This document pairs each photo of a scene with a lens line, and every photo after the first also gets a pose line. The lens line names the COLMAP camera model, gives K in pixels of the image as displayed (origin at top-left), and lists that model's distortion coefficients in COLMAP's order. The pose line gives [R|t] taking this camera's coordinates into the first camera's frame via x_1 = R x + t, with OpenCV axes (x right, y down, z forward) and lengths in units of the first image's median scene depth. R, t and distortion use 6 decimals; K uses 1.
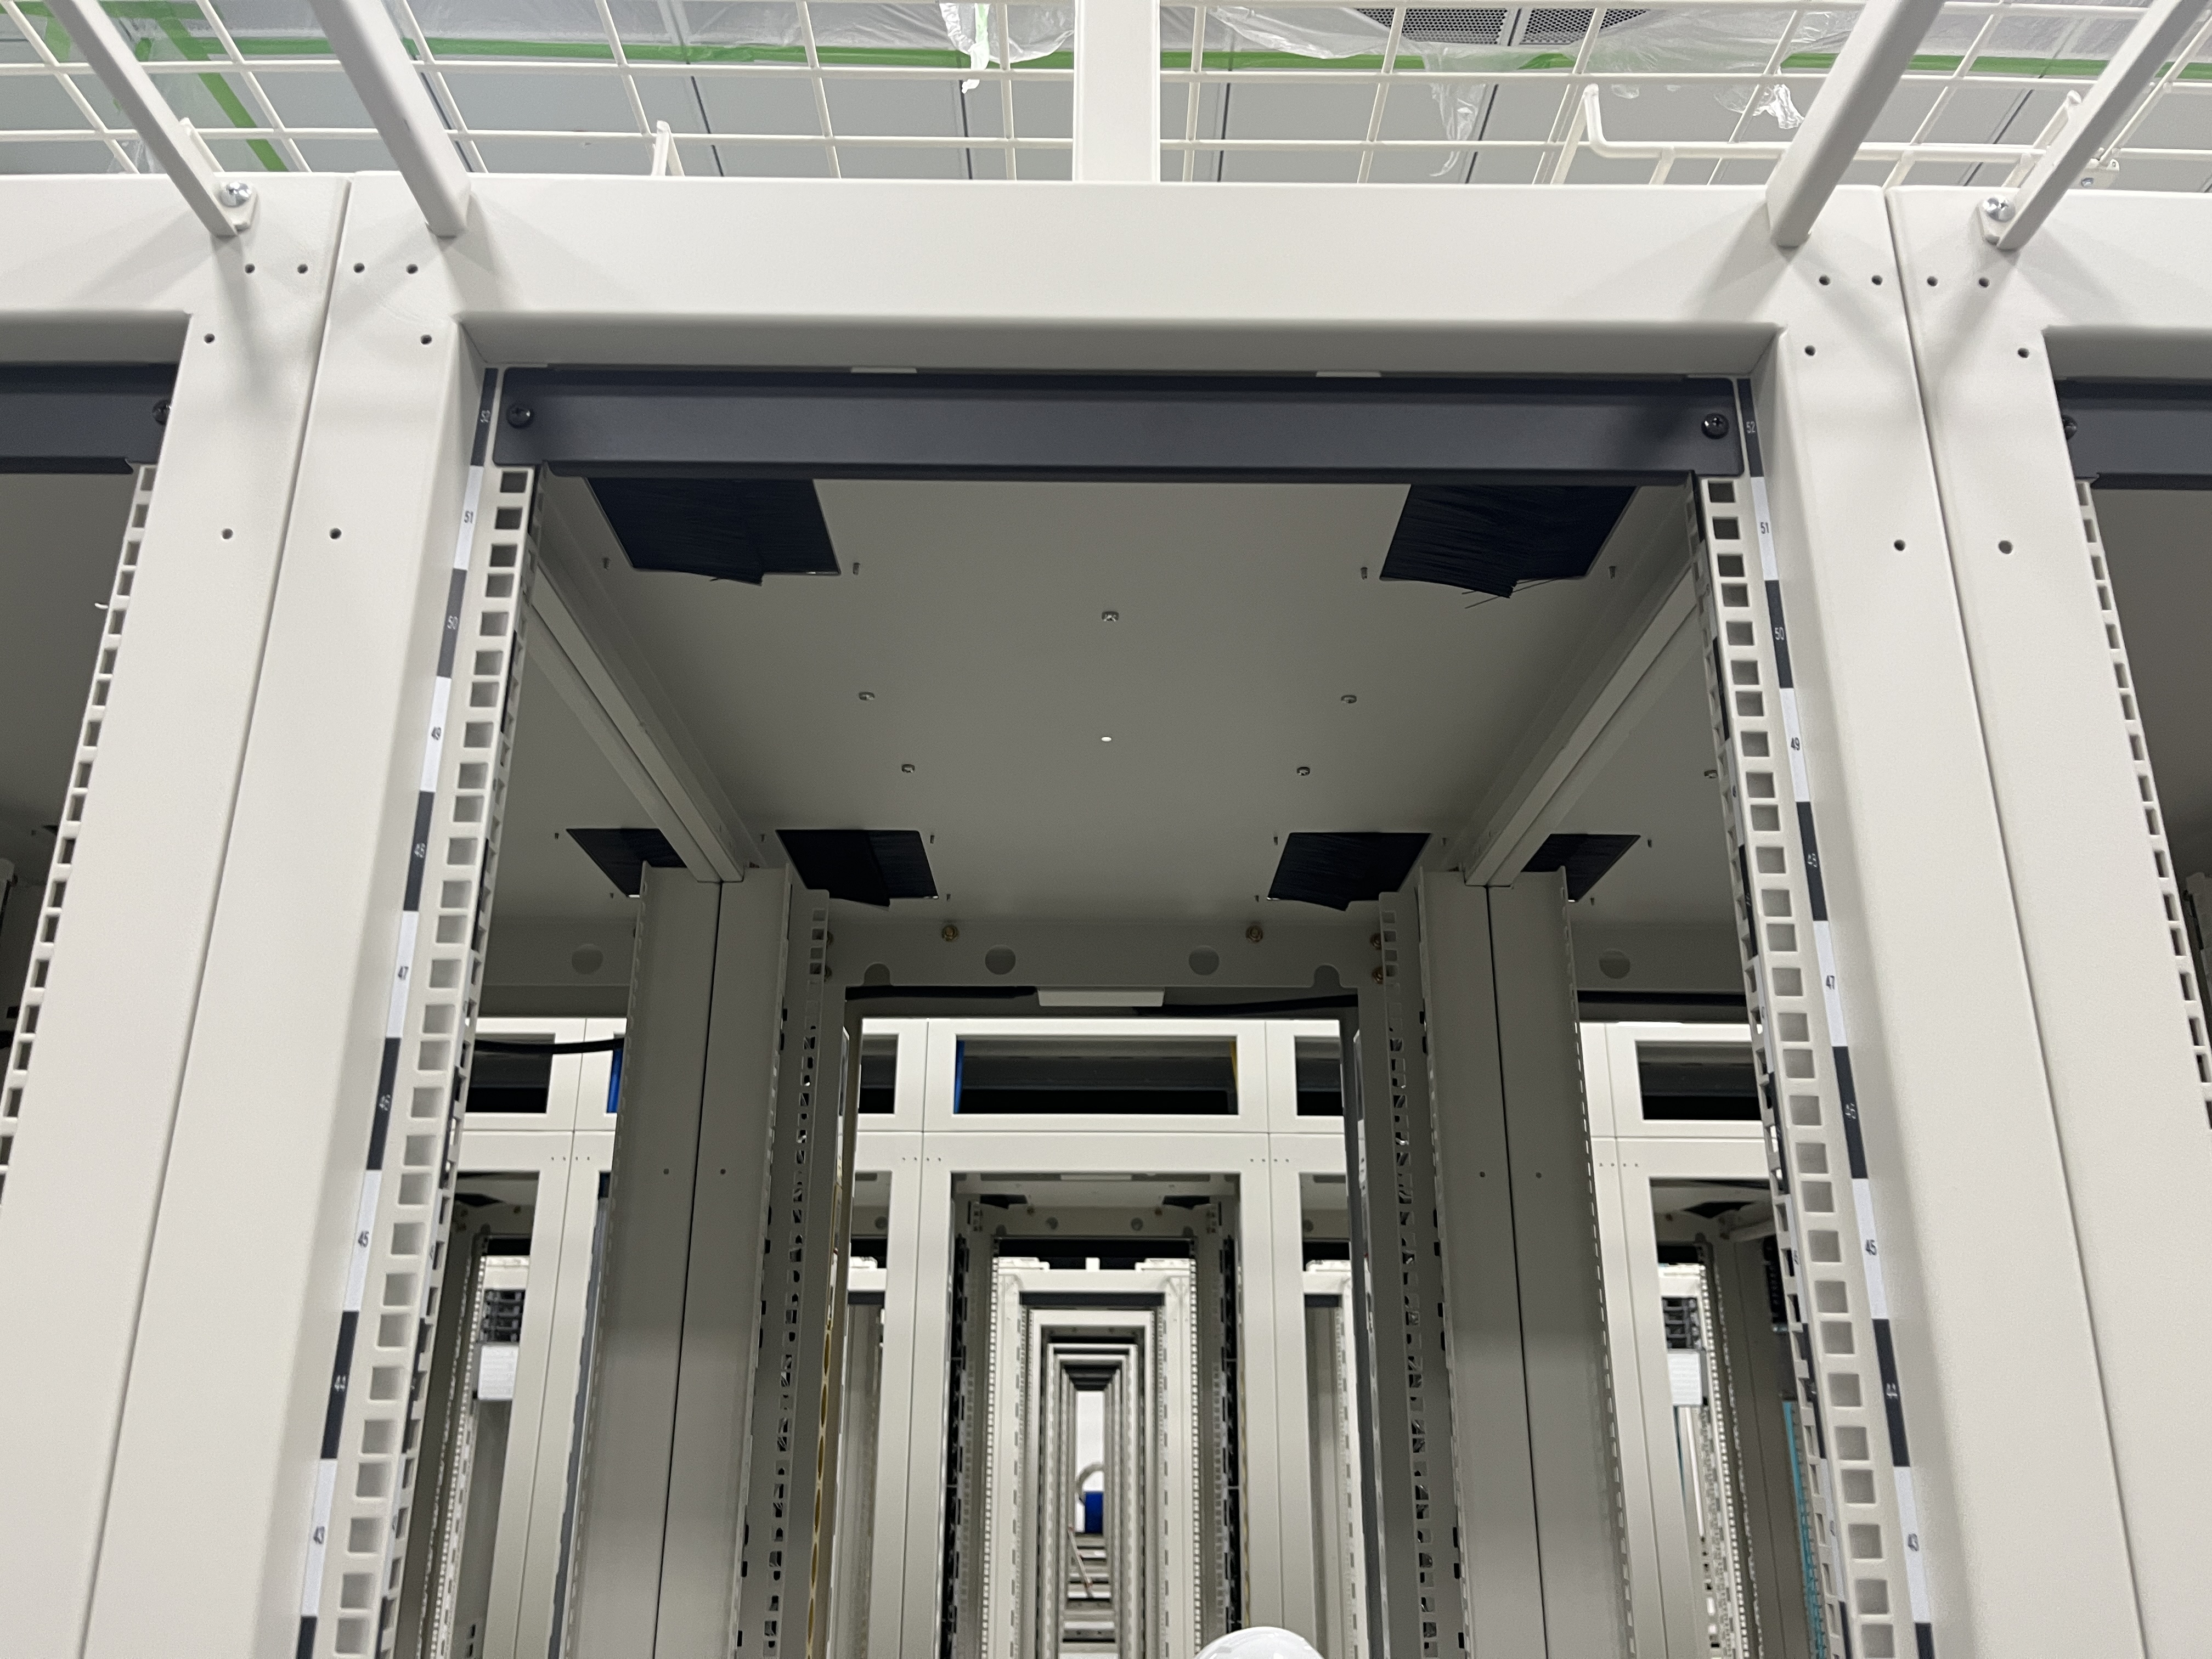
lens RADIAL K [[1702.4, 0, 1106.0], [0, 1702.4, 829.5], [0, 0, 1]] dist [0.002533, -0.077858]
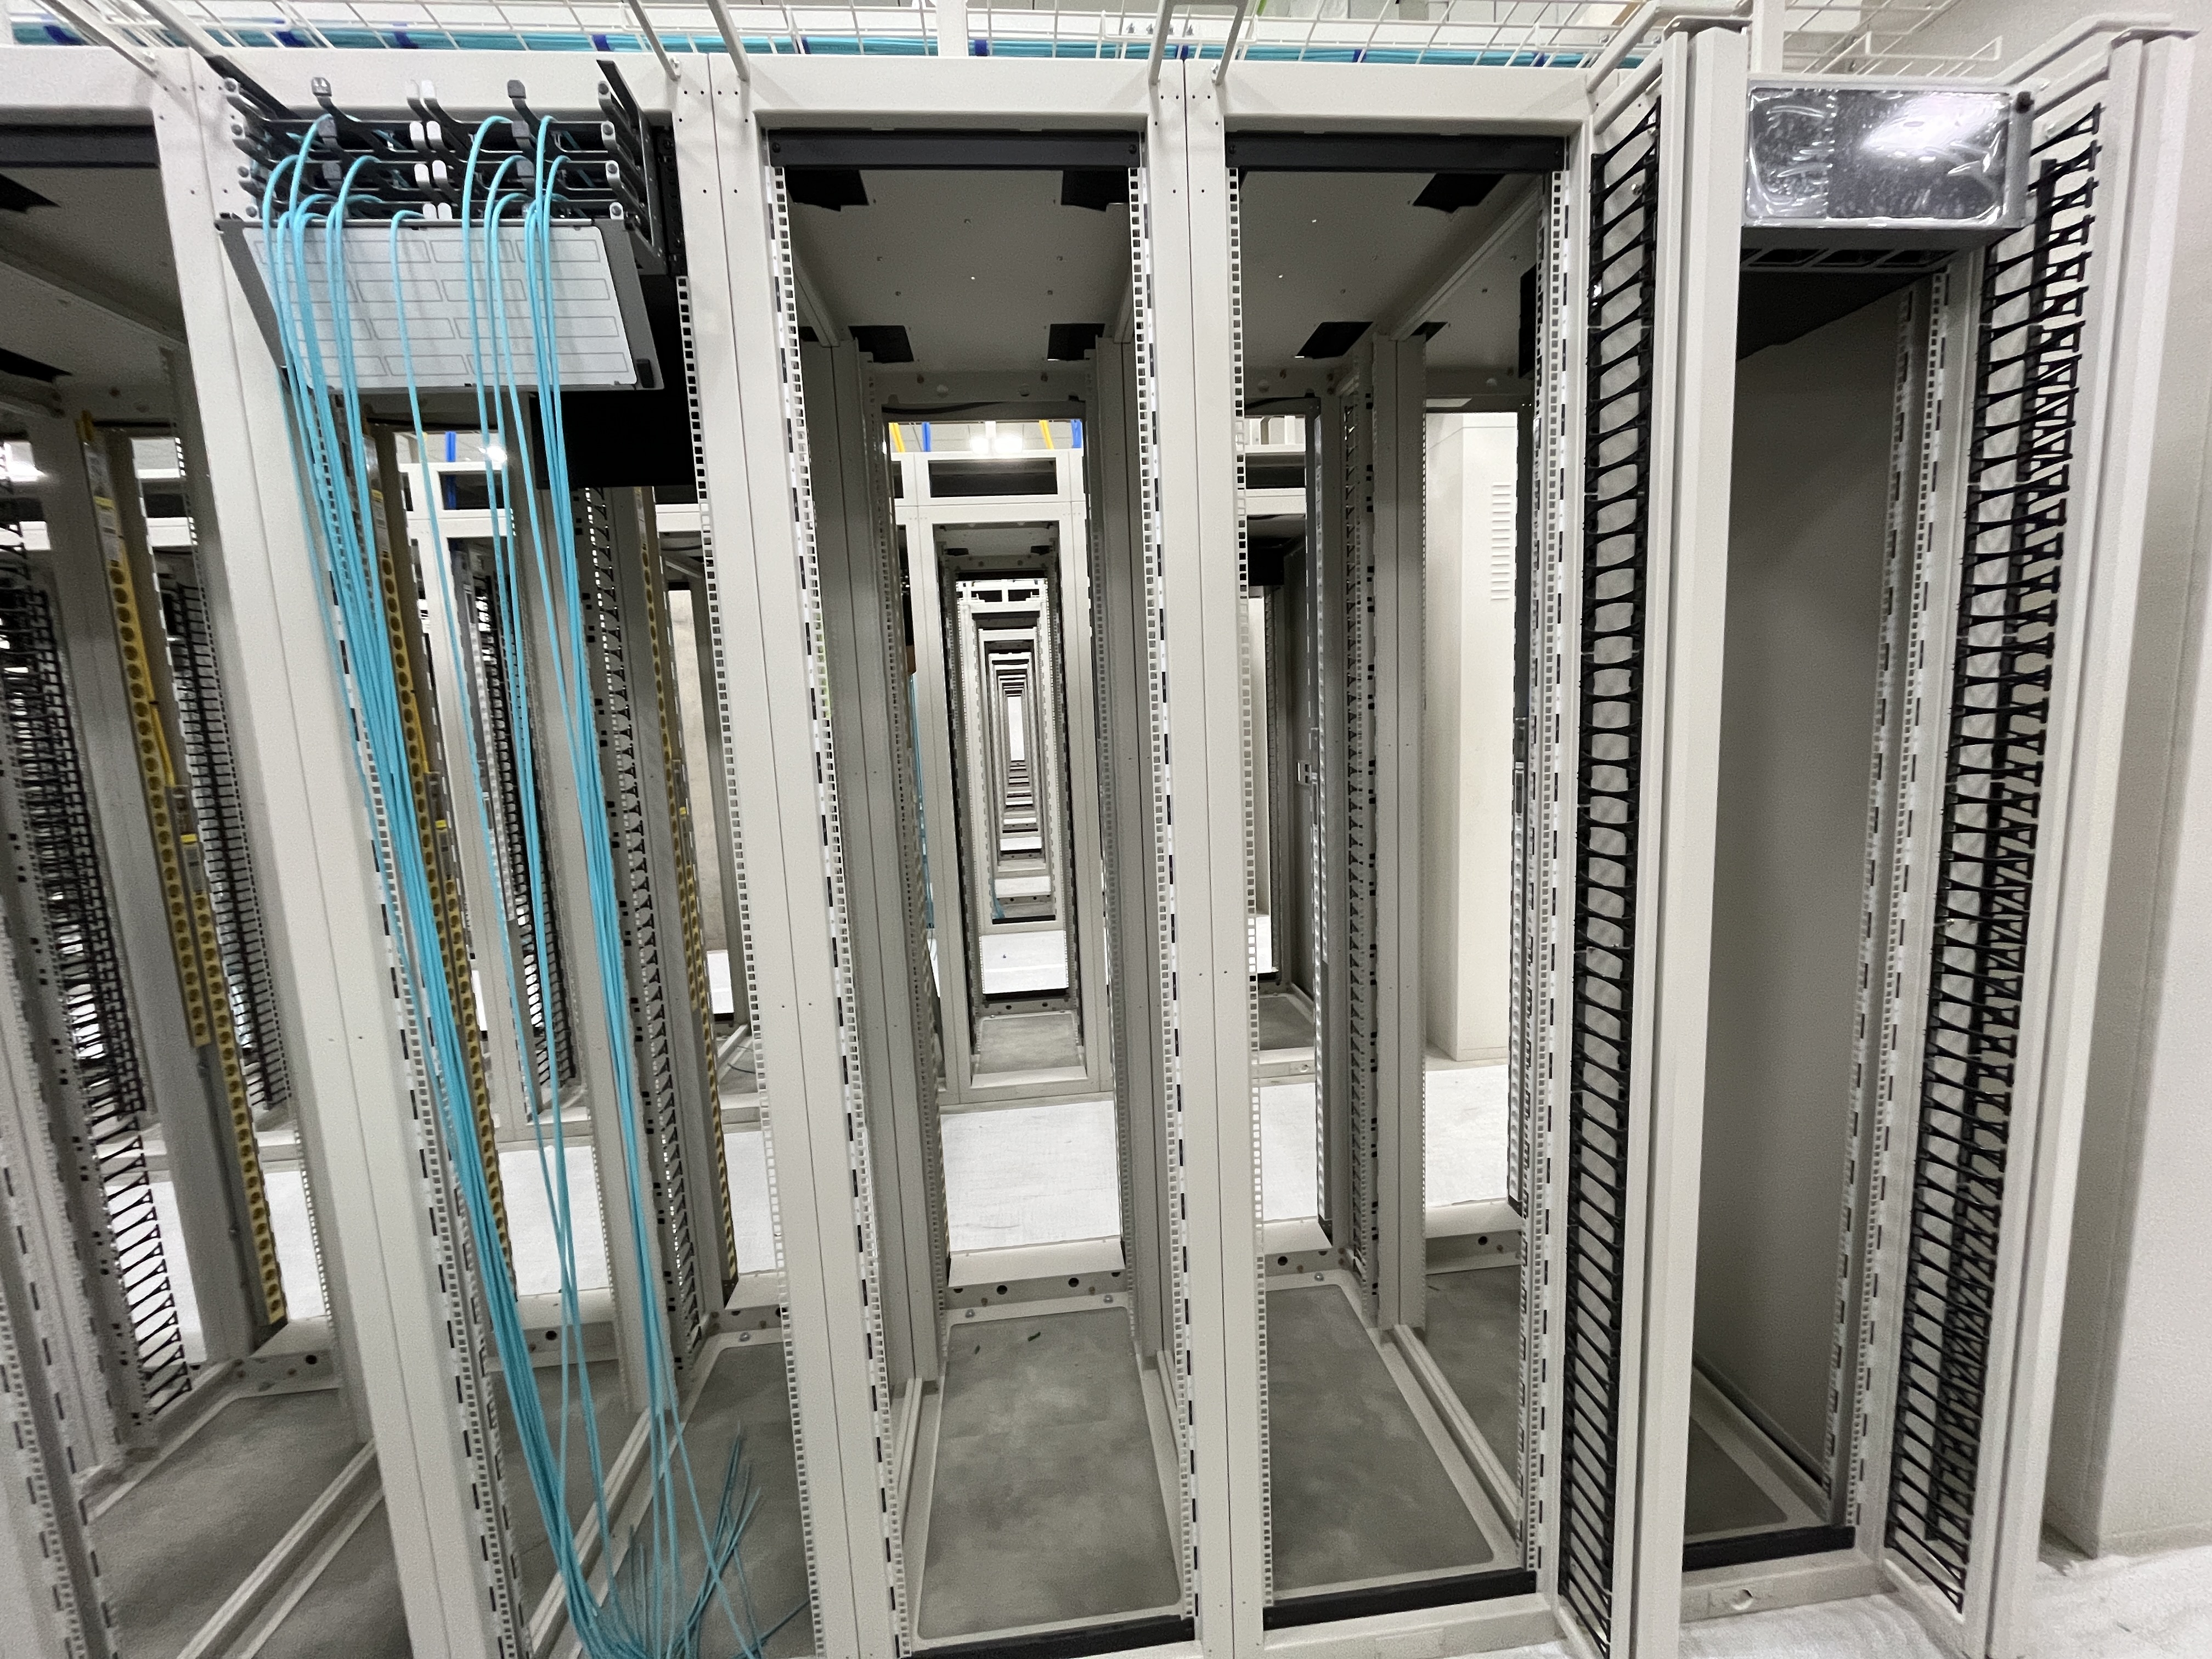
lens RADIAL K [[886.3, 0, 1106.0], [0, 886.3, 829.5], [0, 0, 1]] dist [0.010992, 0.000026]
pose [[0.994212, -0.069442, 0.081975, 0.064555], [0.025917, 0.895516, 0.444274, 0.187822], [-0.104261, -0.439578, 0.892133, -1.179645]]
